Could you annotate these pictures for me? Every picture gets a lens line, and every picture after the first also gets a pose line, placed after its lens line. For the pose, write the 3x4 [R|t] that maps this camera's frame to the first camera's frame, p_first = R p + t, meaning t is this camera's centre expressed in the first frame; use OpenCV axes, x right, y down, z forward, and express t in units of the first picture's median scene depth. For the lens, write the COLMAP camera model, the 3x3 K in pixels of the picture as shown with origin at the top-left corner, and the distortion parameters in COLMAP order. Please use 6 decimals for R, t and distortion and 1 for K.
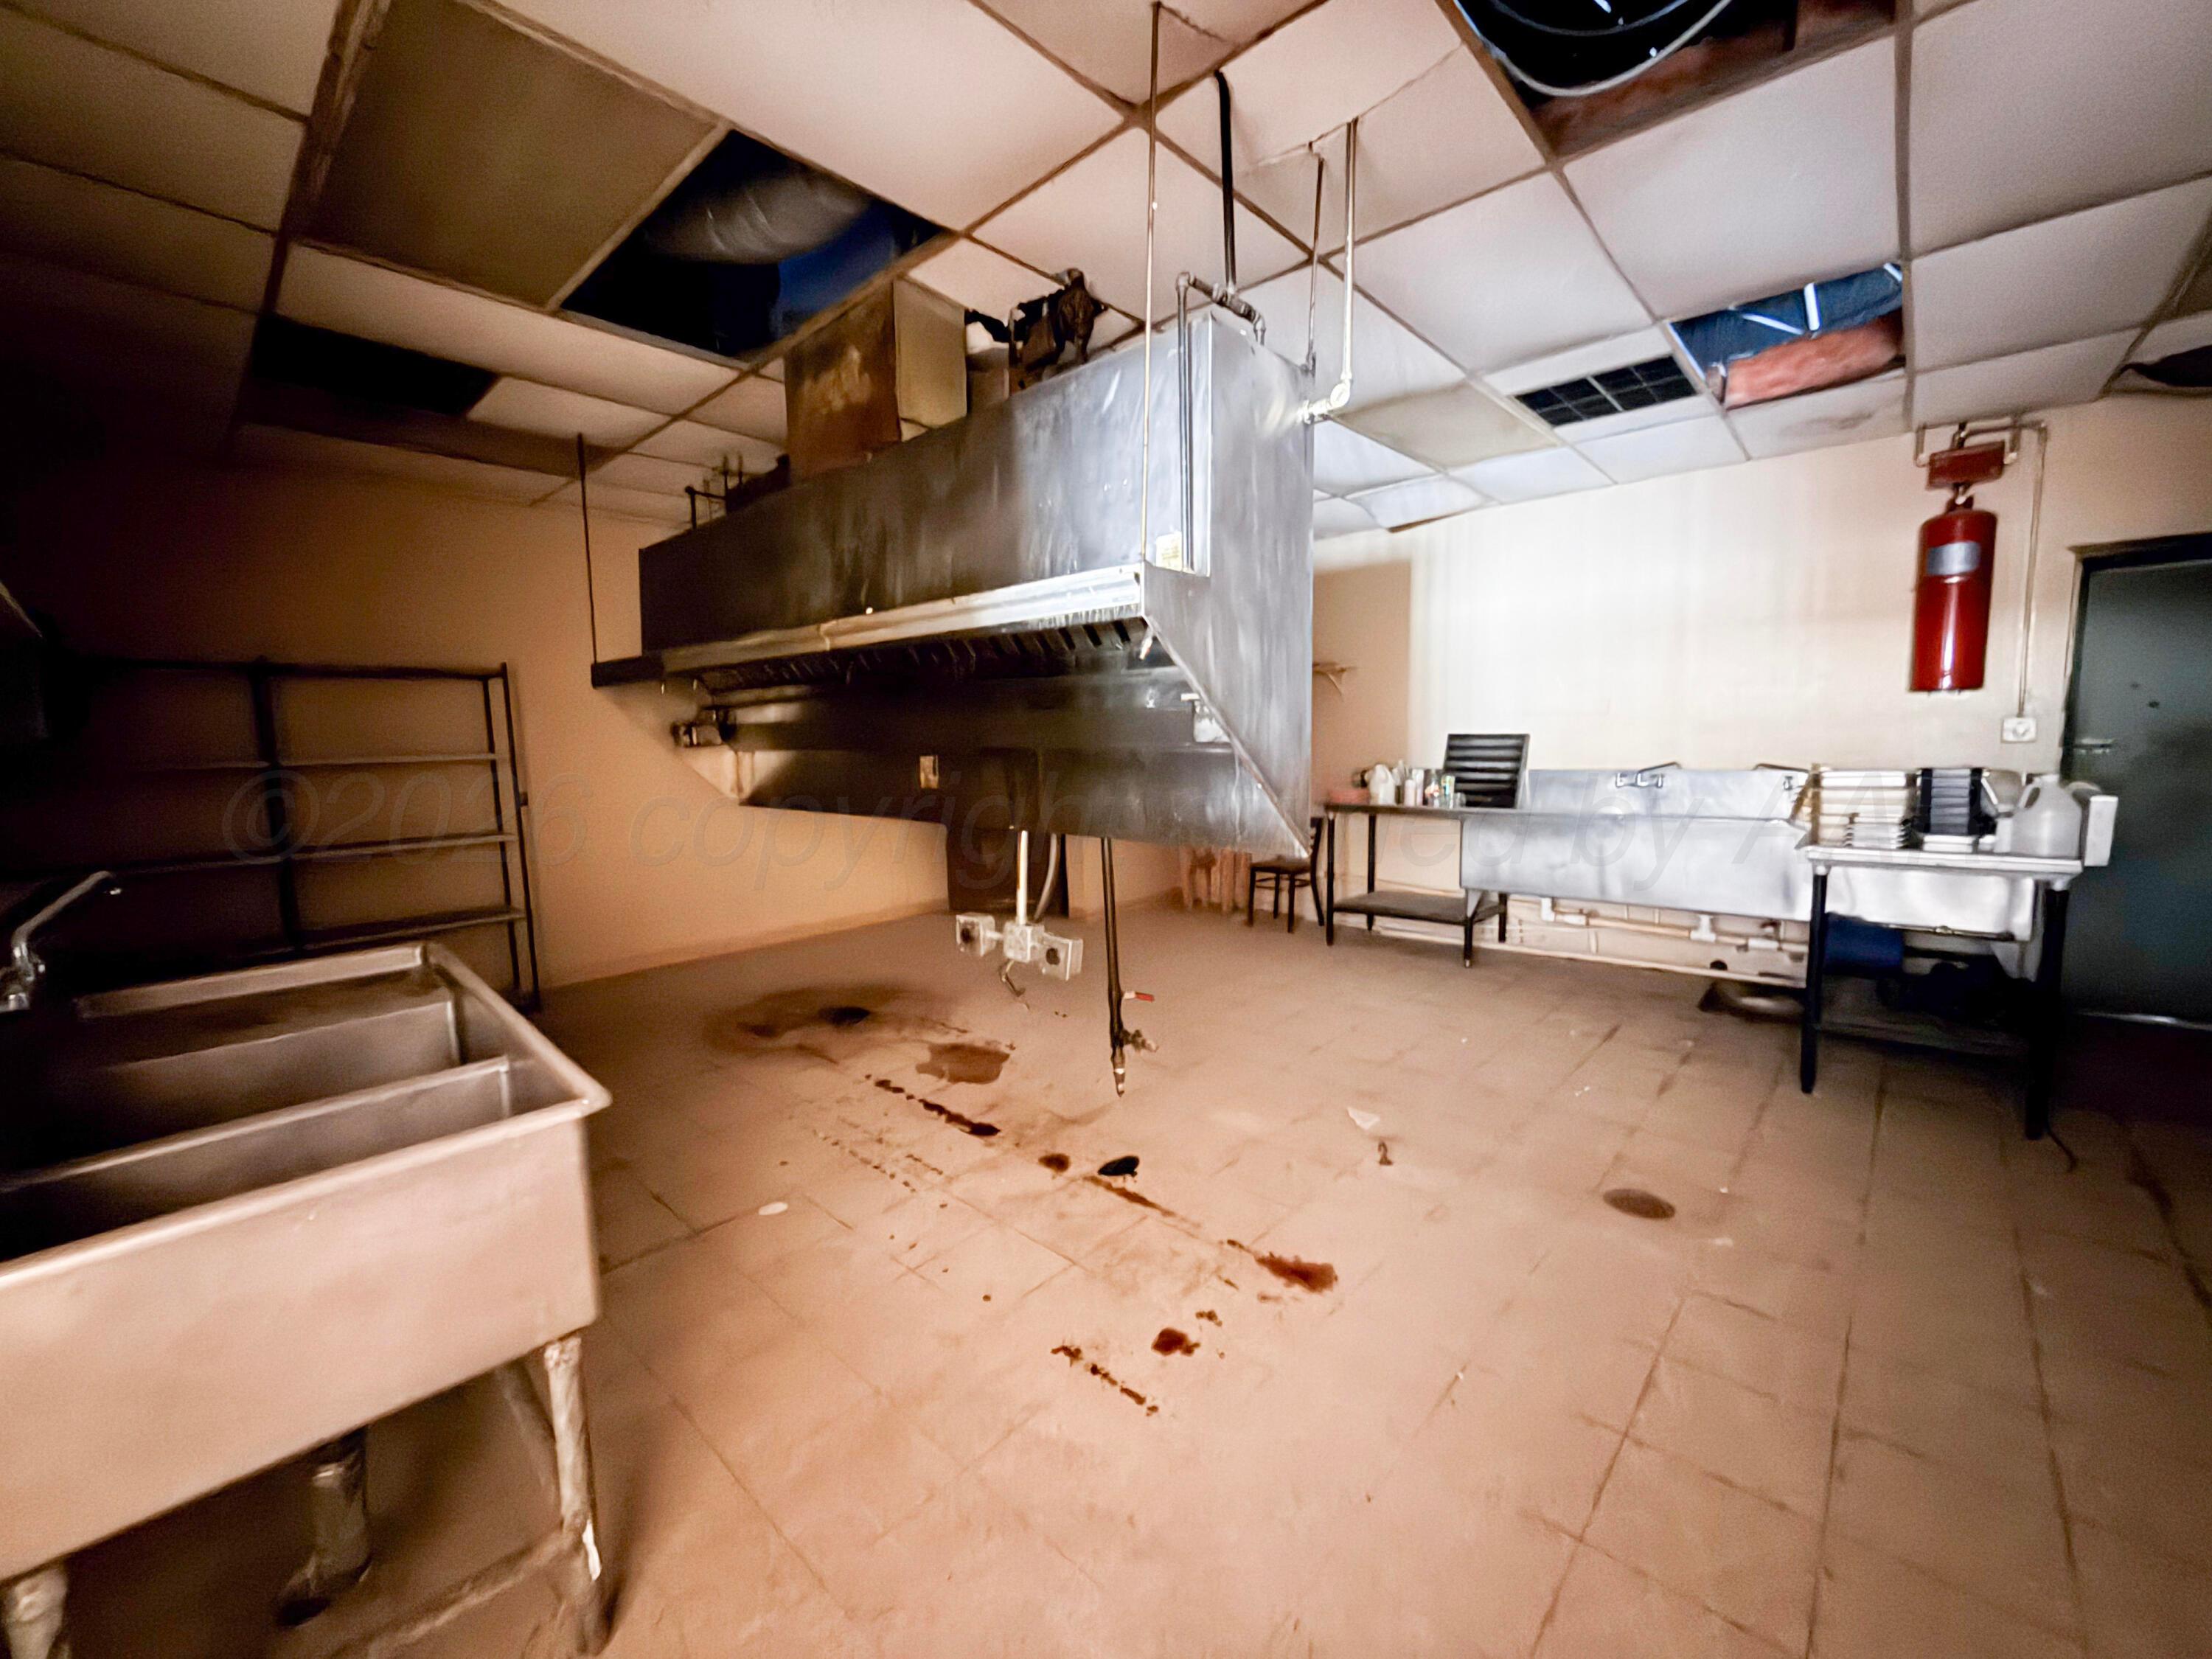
lens RADIAL K [[879.7, 0, 1106.0], [0, 879.7, 829.5], [0, 0, 1]] dist [0.000984, 0.000015]
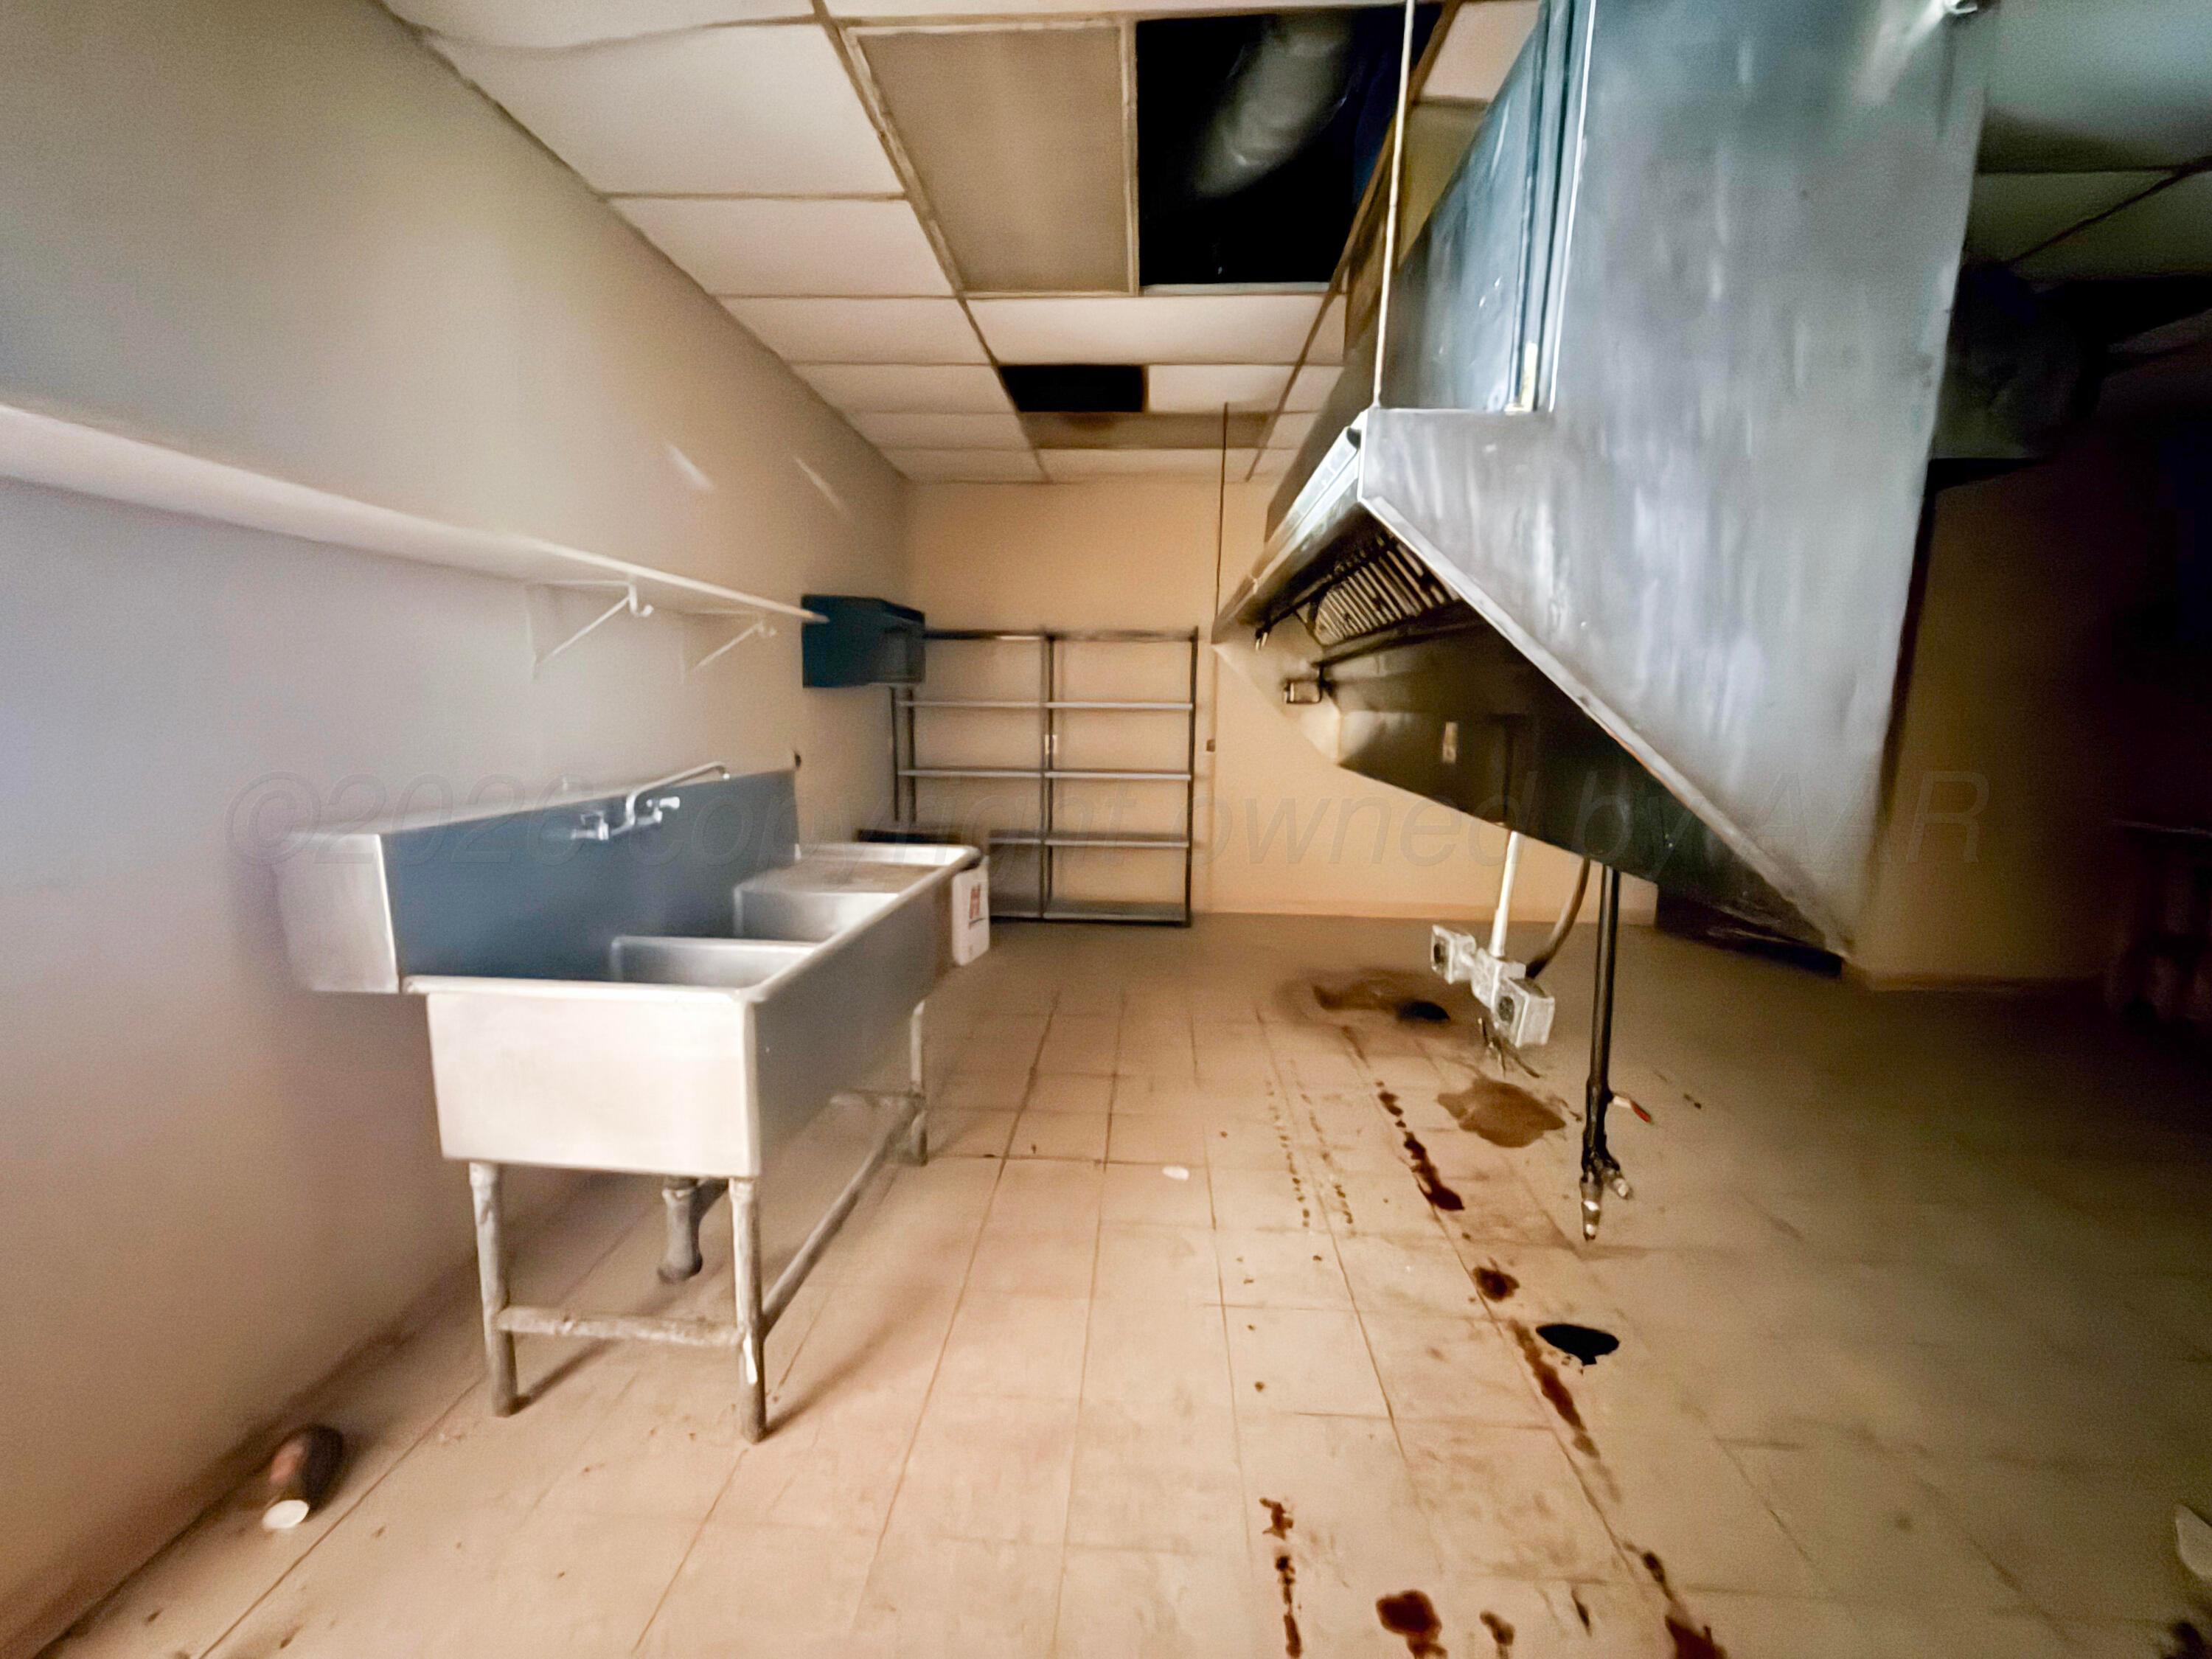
lens RADIAL K [[883.5, 0, 1100.1], [0, 883.5, 832.8], [0, 0, 1]] dist [0.001155, -0.000136]
pose [[0.628551, 0.145124, -0.764109, 0.252891], [-0.111166, 0.989114, 0.096414, -0.030421], [0.769783, 0.024342, 0.637842, 0.272487]]
